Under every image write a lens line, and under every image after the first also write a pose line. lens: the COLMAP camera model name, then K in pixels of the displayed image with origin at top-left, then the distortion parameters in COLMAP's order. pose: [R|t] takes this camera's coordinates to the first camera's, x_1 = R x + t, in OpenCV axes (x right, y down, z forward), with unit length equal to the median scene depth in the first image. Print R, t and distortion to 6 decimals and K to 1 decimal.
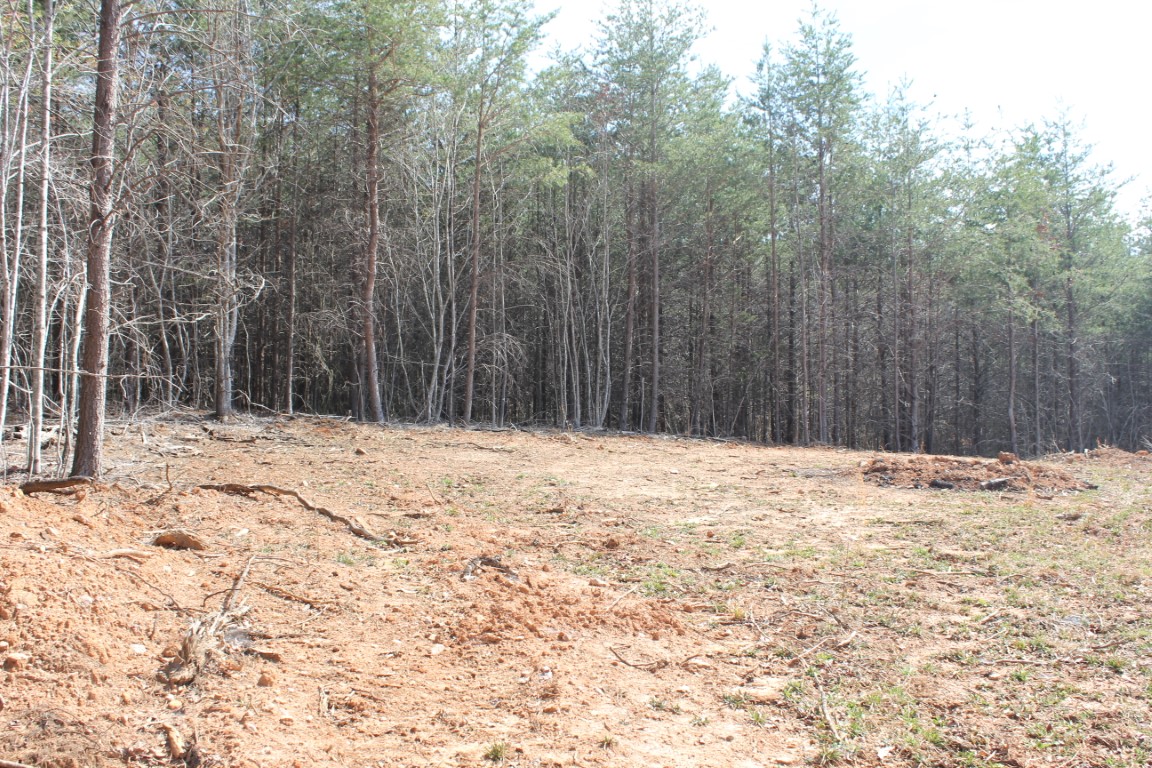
lens RADIAL K [[1185.3, 0, 576.0], [0, 1185.3, 384.0], [0, 0, 1]] dist [-0.008837, -0.015503]
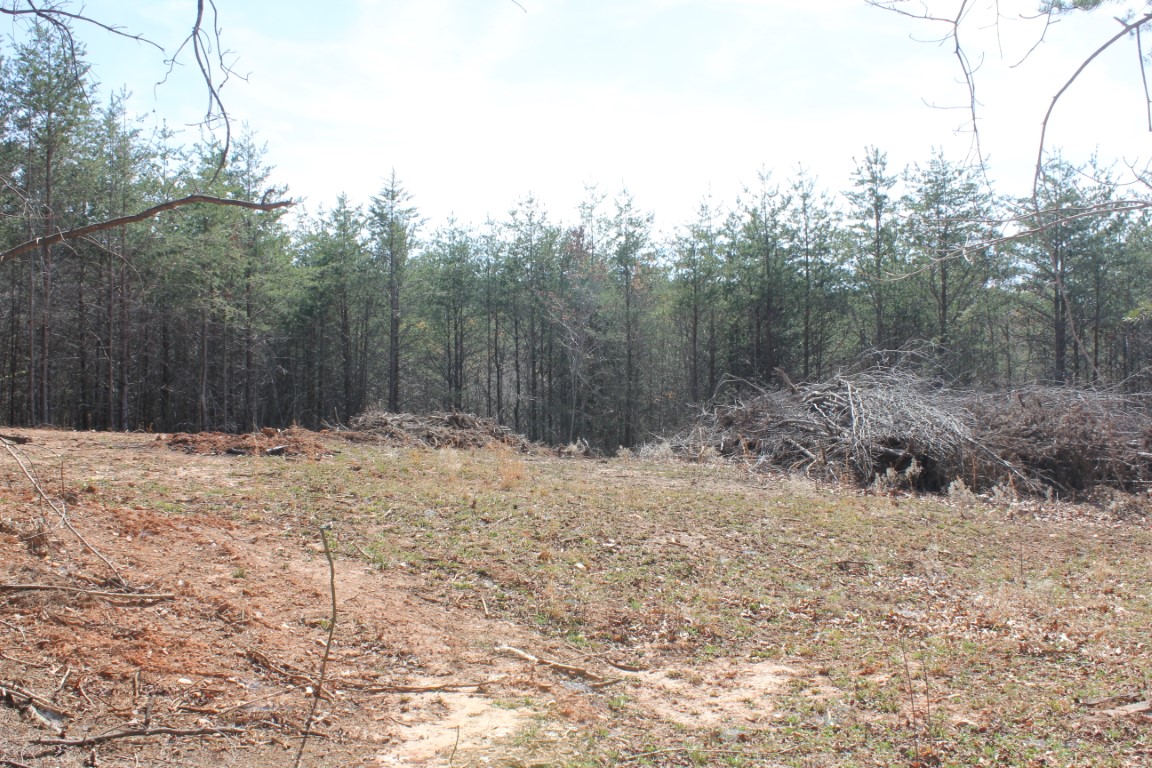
lens RADIAL K [[1185.3, 0, 576.0], [0, 1185.3, 384.0], [0, 0, 1]] dist [-0.008837, -0.015503]
pose [[0.750605, 0.015295, 0.660574, -0.109527], [-0.020397, 0.999792, 0.000028, 0.002832], [-0.660436, -0.013494, 0.750761, -0.075175]]
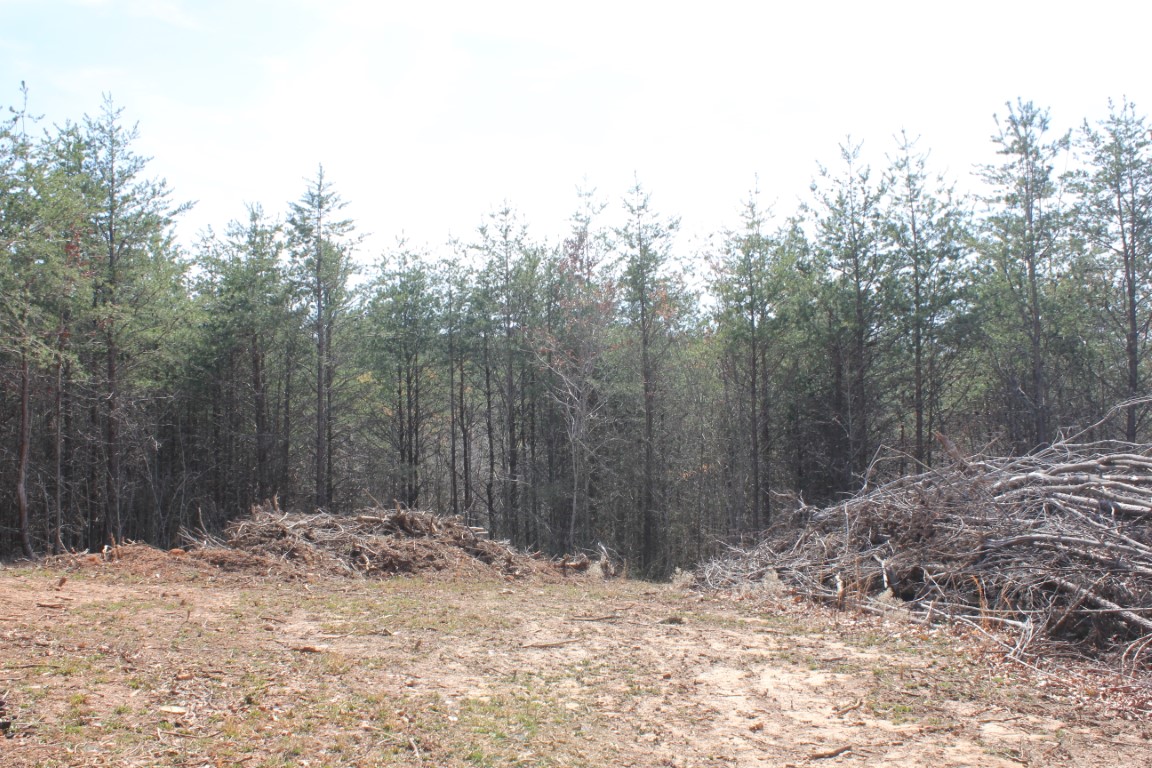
lens RADIAL K [[1094.8, 0, 576.0], [0, 1094.8, 384.0], [0, 0, 1]] dist [-0.061713, 0.005435]
pose [[0.725016, 0.037627, 0.687704, 0.154291], [-0.003823, 0.998711, -0.050612, -0.009507], [-0.688722, 0.034066, 0.724225, 0.272846]]
